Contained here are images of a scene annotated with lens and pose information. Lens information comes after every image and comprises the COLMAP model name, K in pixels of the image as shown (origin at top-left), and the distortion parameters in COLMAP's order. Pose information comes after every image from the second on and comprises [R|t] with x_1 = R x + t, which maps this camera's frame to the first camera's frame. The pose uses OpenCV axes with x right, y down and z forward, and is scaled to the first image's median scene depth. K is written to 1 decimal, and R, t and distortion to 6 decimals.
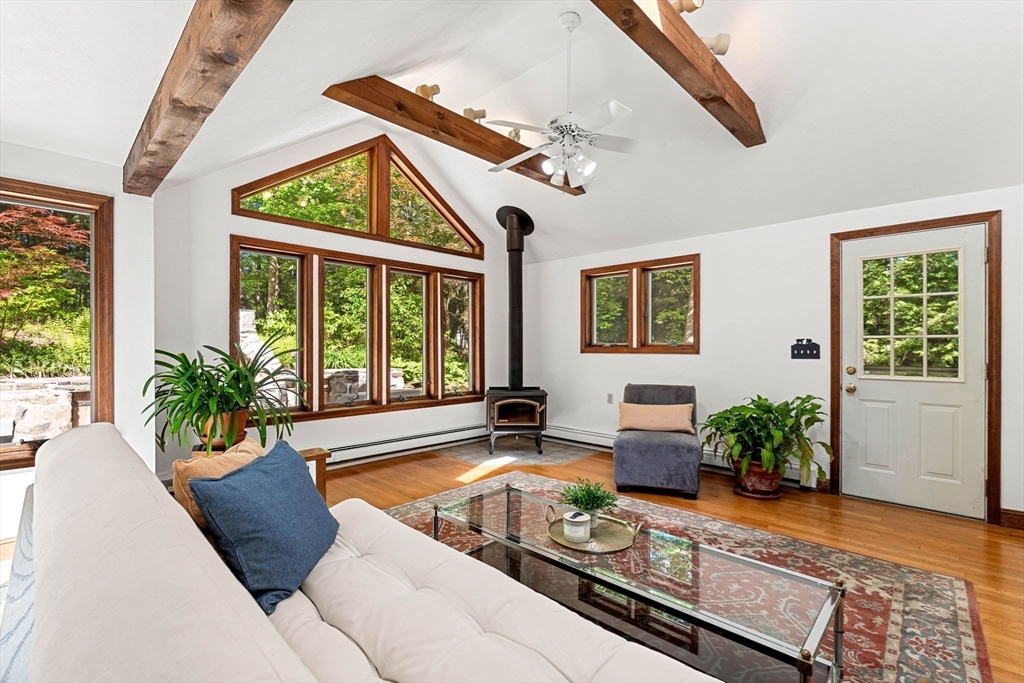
lens RADIAL K [[452.9, 0, 514.1], [0, 452.9, 345.2], [0, 0, 1]] dist [-0.010406, 0.001790]
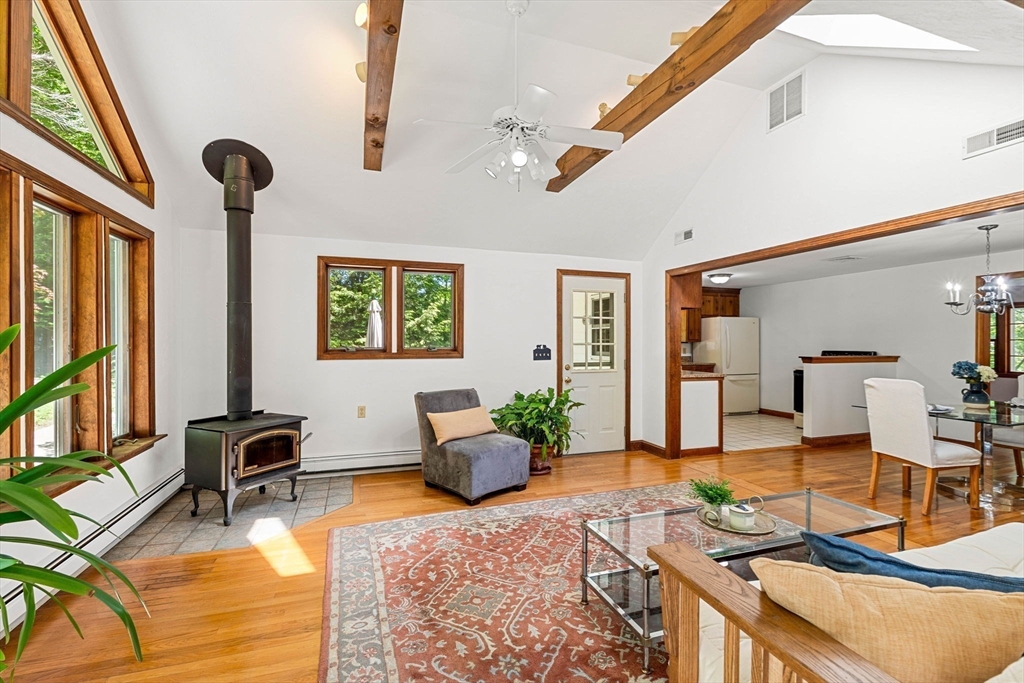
lens RADIAL K [[452.9, 0, 511.6], [0, 452.9, 339.1], [0, 0, 1]] dist [-0.010406, 0.001790]
pose [[0.456497, 0.003708, 0.889717, -0.567810], [-0.005928, 0.999982, -0.001126, -0.028334], [-0.889705, -0.004760, 0.456511, 0.473847]]
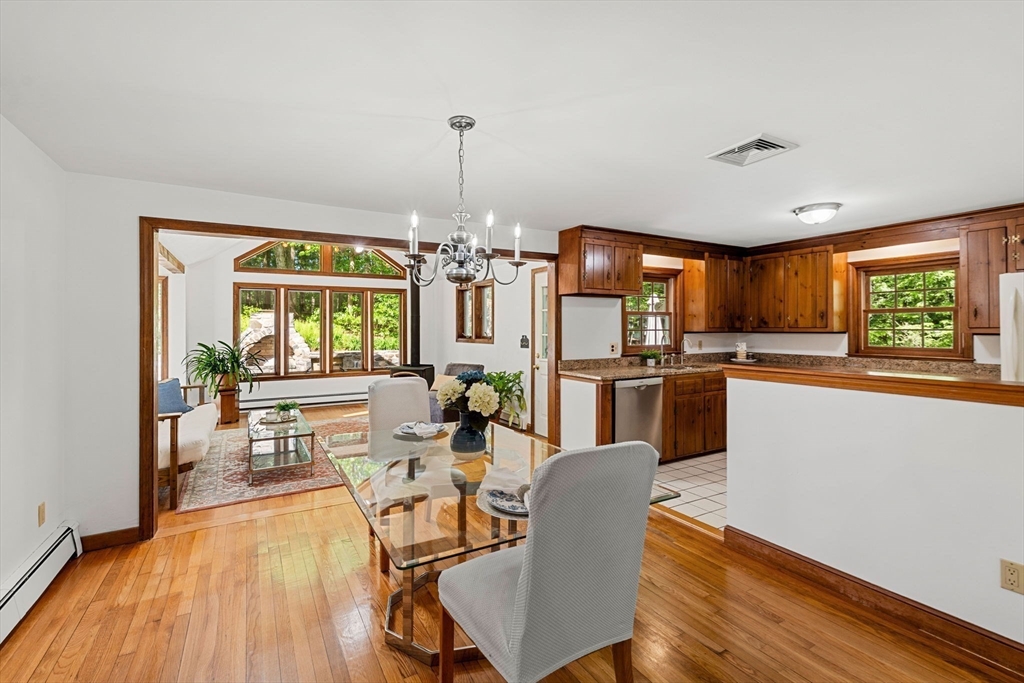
lens RADIAL K [[452.9, 0, 518.0], [0, 452.9, 325.1], [0, 0, 1]] dist [-0.010406, 0.001790]
pose [[0.963097, -0.008211, -0.269030, 1.042467], [0.007205, 0.999963, -0.004727, -0.041955], [0.269058, 0.002614, 0.963120, -0.523293]]
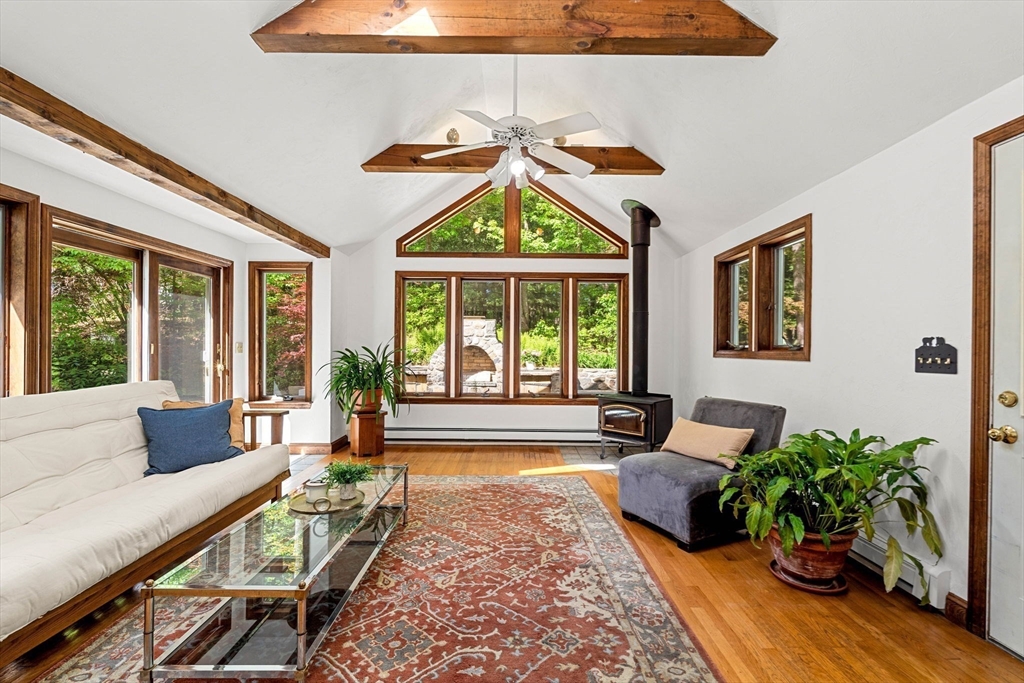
lens RADIAL K [[452.9, 0, 513.7], [0, 452.9, 343.3], [0, 0, 1]] dist [-0.010406, 0.001790]
pose [[0.698122, -0.002320, -0.715975, 0.675960], [-0.005694, 0.999945, -0.008791, 0.001517], [0.715956, 0.010214, 0.698071, 0.240142]]
